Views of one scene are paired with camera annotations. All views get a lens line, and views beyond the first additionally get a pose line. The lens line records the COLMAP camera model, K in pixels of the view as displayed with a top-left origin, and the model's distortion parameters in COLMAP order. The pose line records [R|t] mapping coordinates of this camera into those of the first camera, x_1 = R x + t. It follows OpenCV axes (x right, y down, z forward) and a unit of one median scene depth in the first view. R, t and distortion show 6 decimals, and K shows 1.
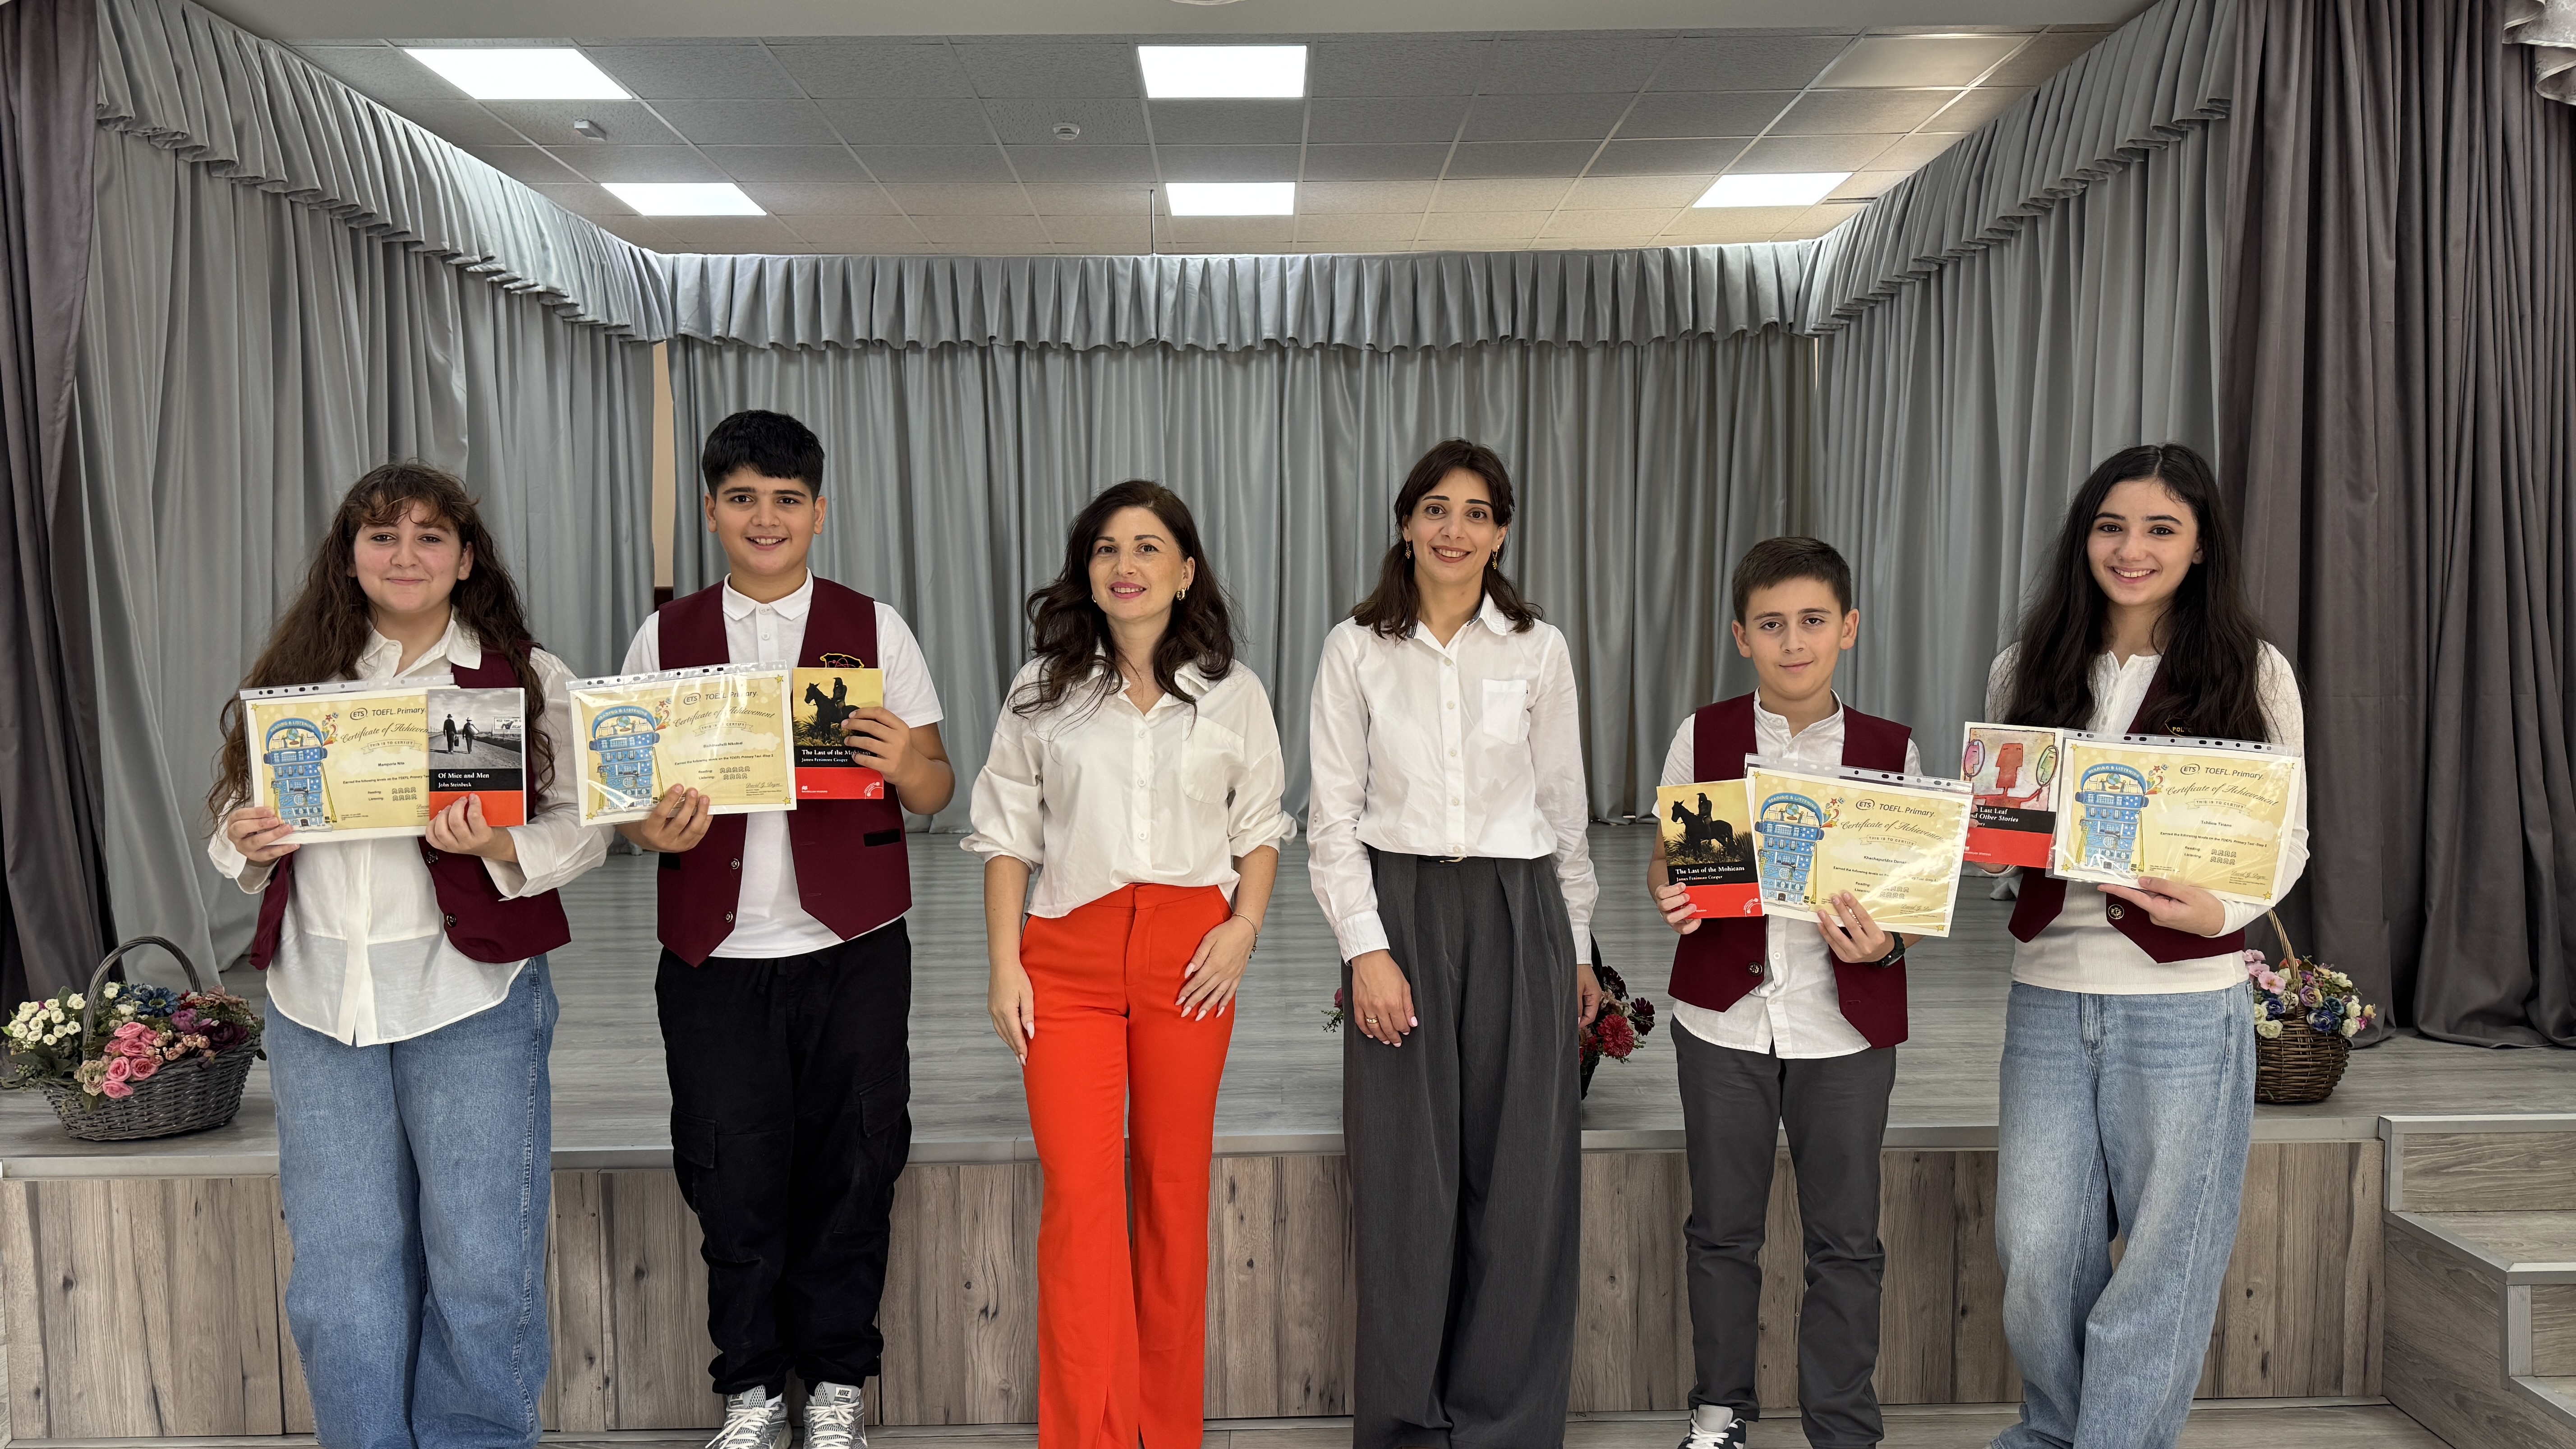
lens RADIAL K [[1762.5, 0, 1294.2], [0, 1762.5, 734.1], [0, 0, 1]] dist [0.021419, -0.032664]
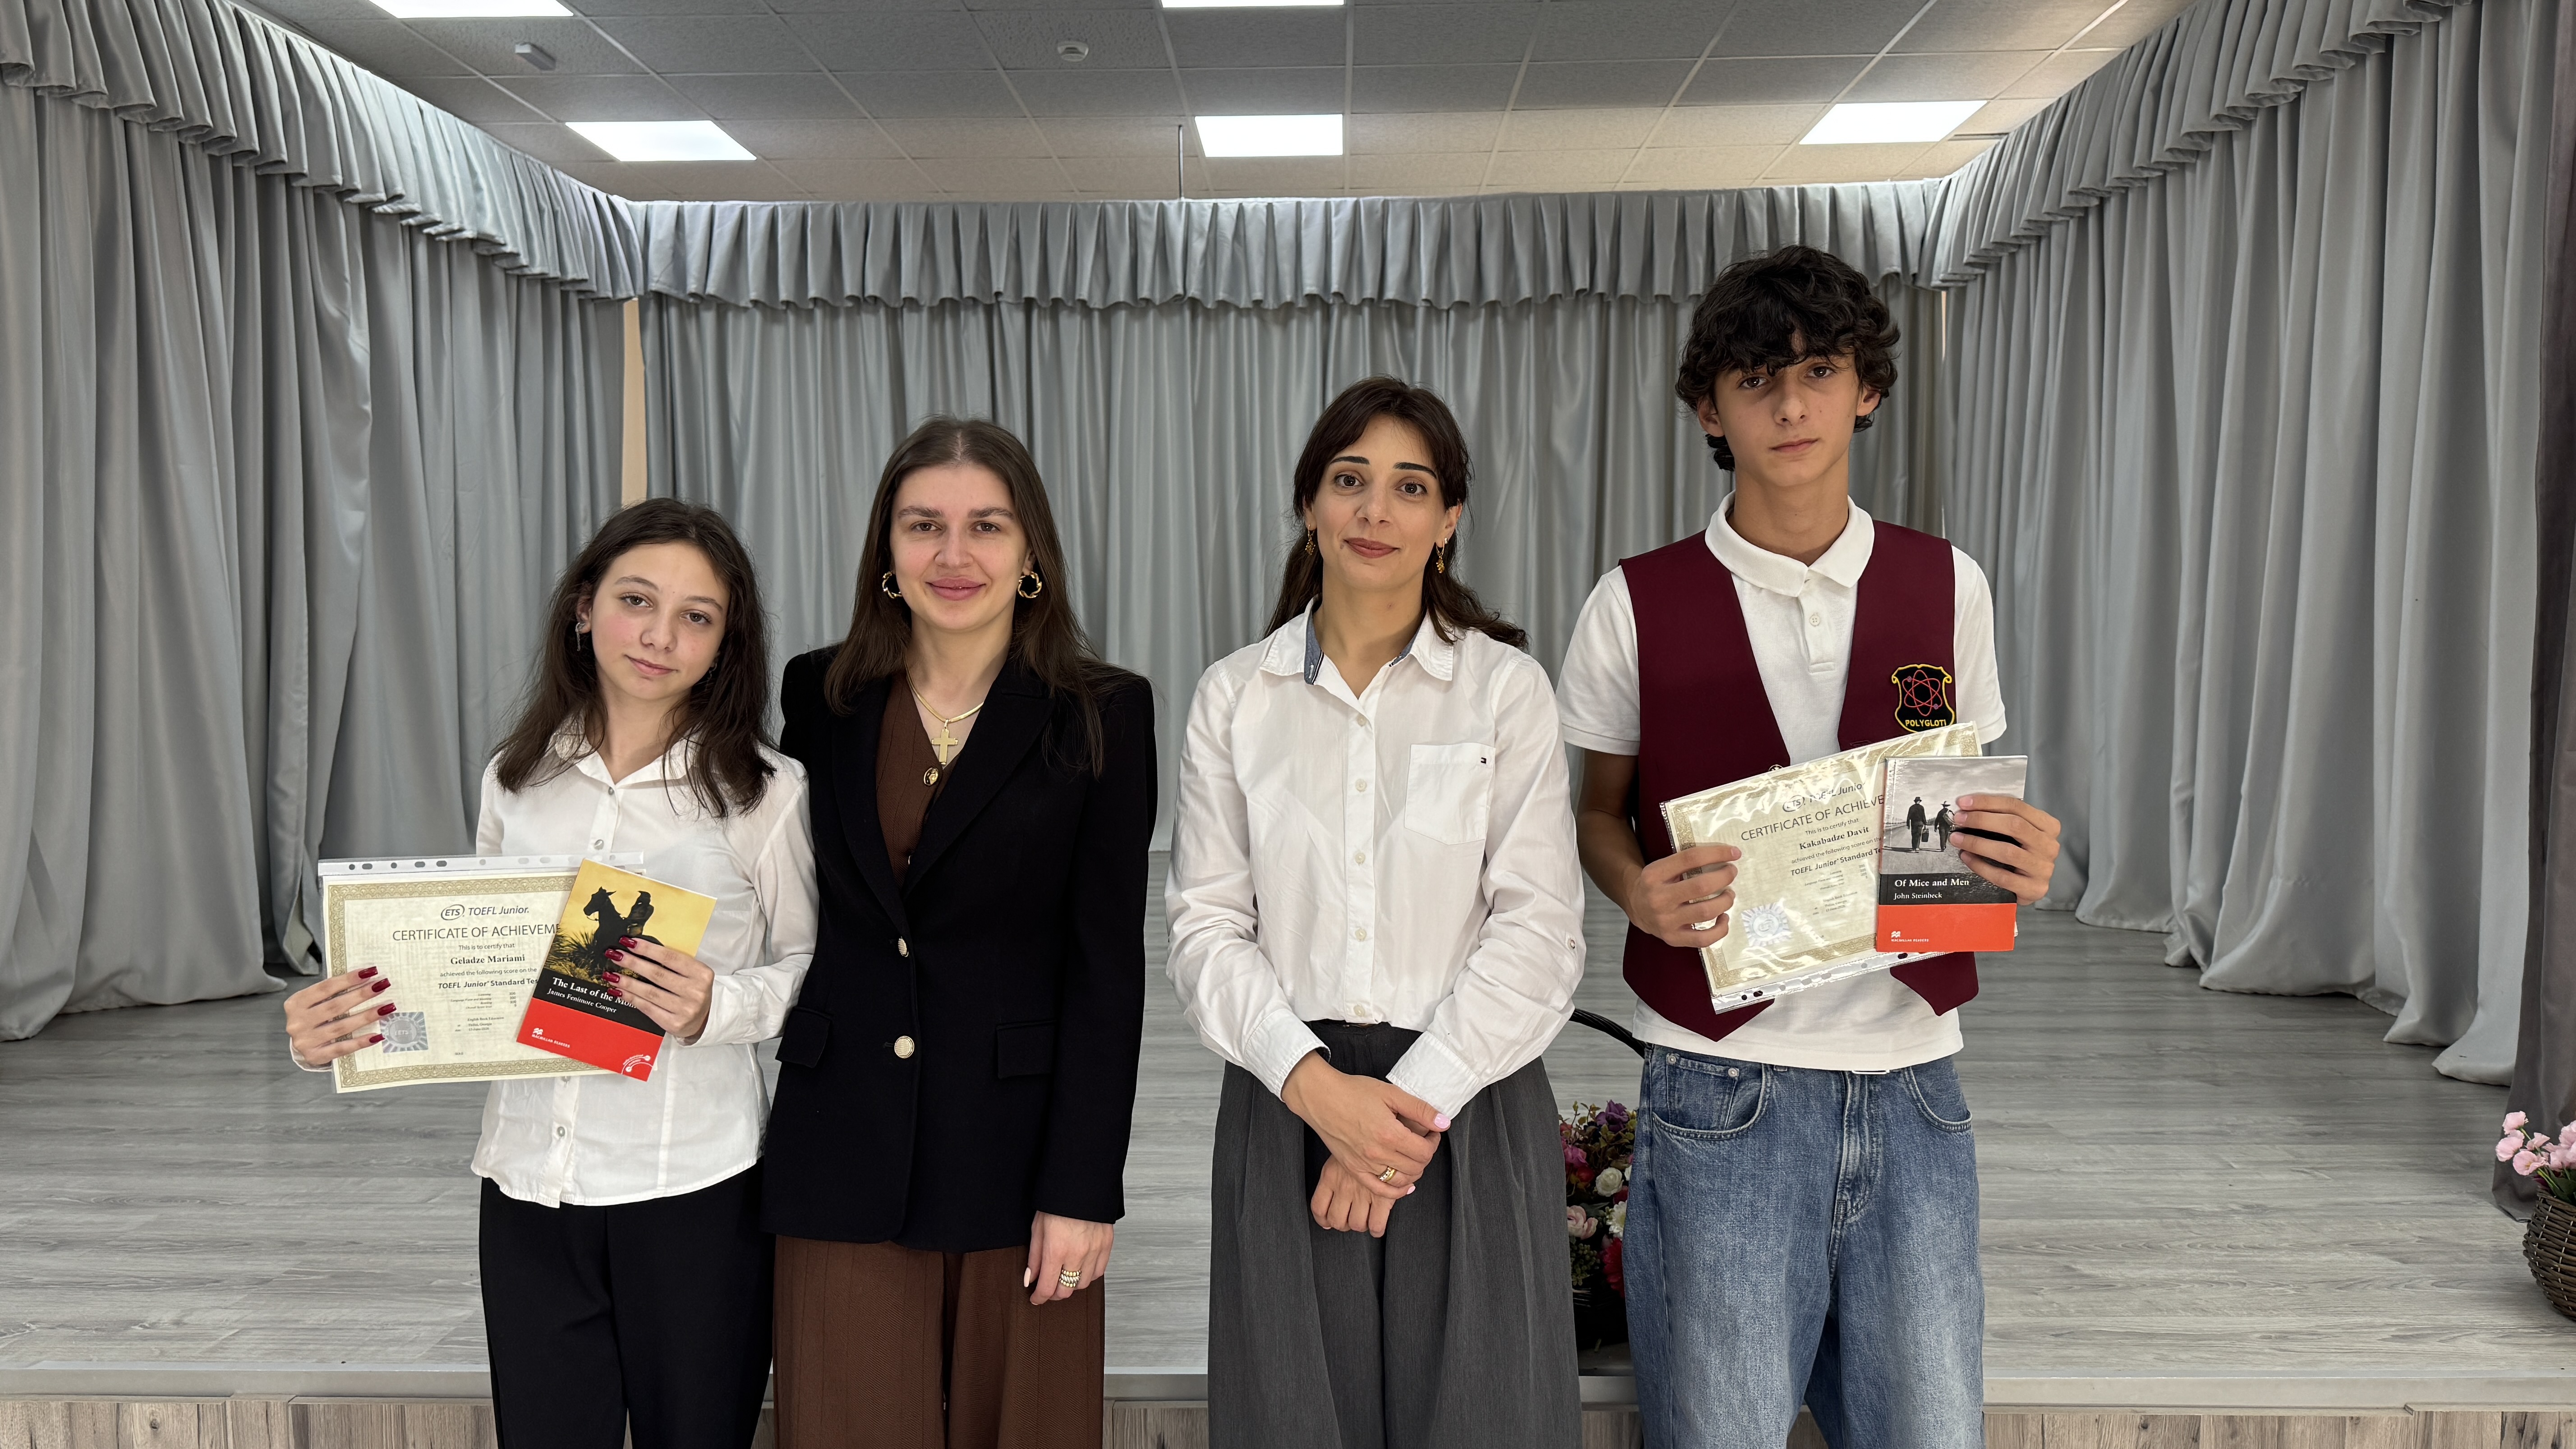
lens RADIAL K [[1762.5, 0, 1301.3], [0, 1762.5, 726.4], [0, 0, 1]] dist [0.021419, -0.032664]
pose [[0.999041, 0.007539, -0.043133, 0.020720], [-0.007226, 0.999946, 0.007407, -0.015585], [0.043187, -0.007088, 0.999042, 0.122884]]
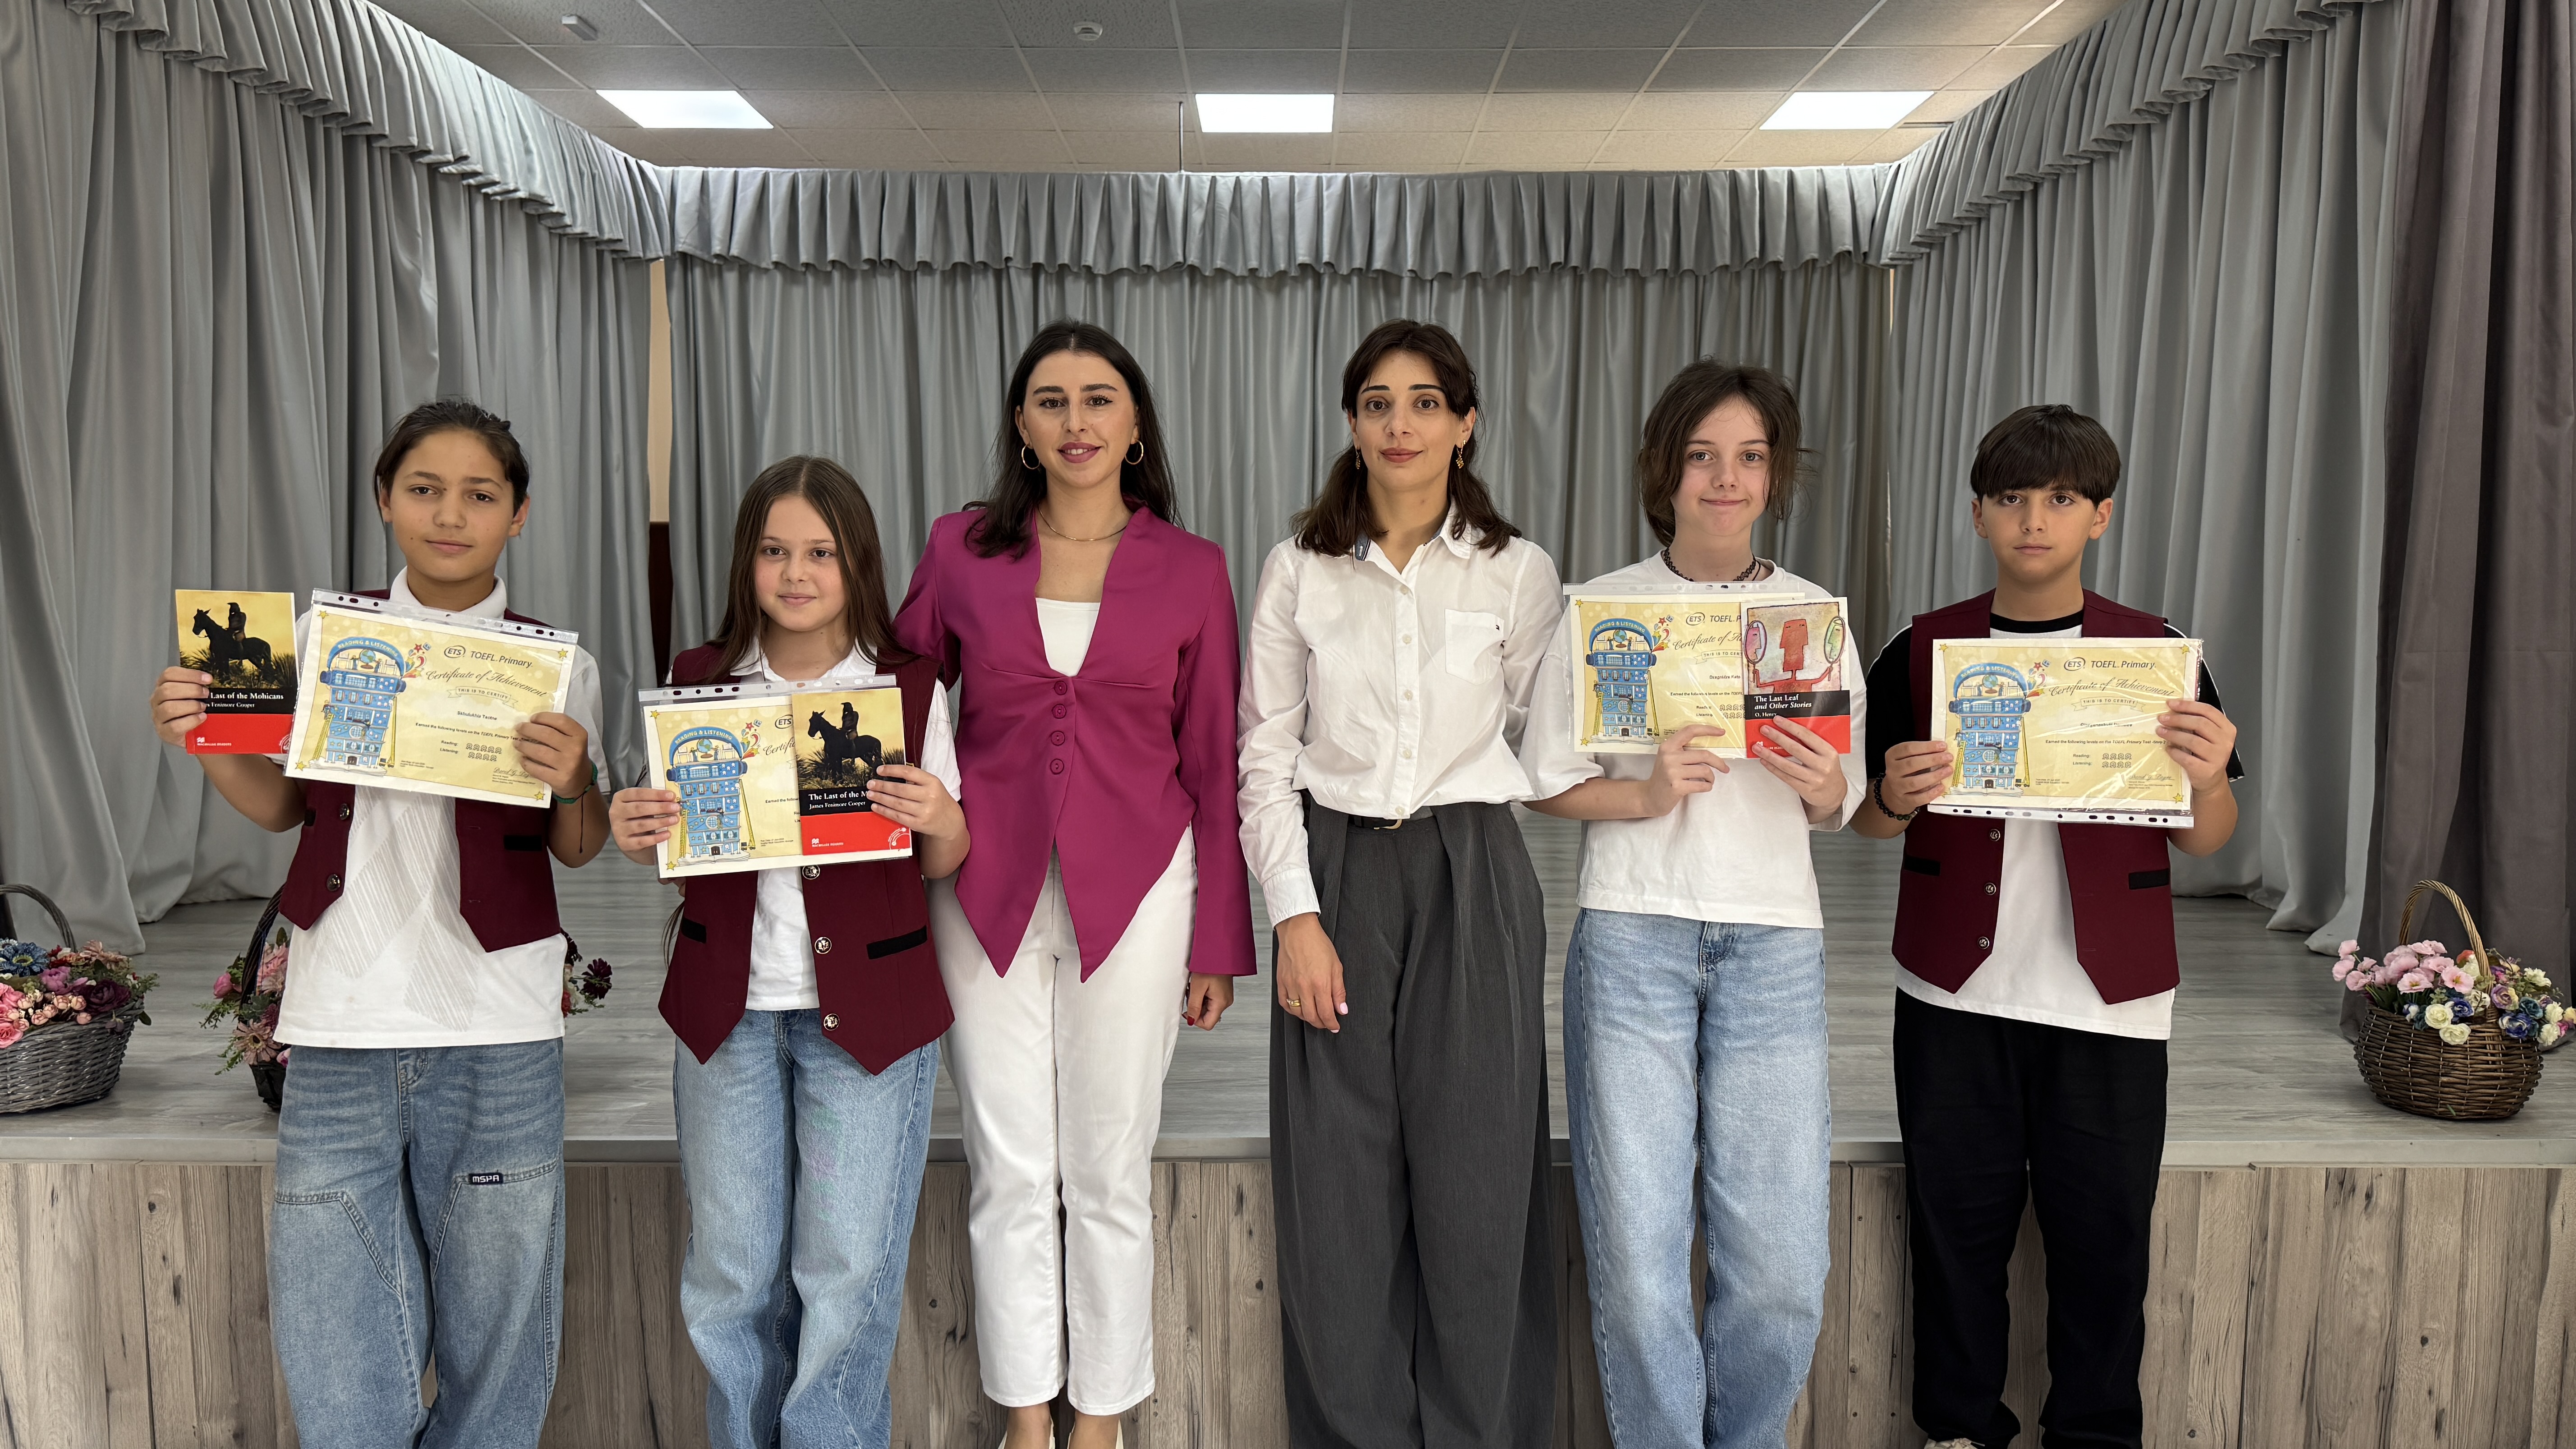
lens RADIAL K [[1762.5, 0, 1296.9], [0, 1762.5, 733.8], [0, 0, 1]] dist [0.021419, -0.032664]
pose [[0.999744, 0.015171, -0.016783, 0.001615], [-0.014793, 0.999639, 0.022430, 0.004522], [0.017117, -0.022176, 0.999608, 0.059508]]
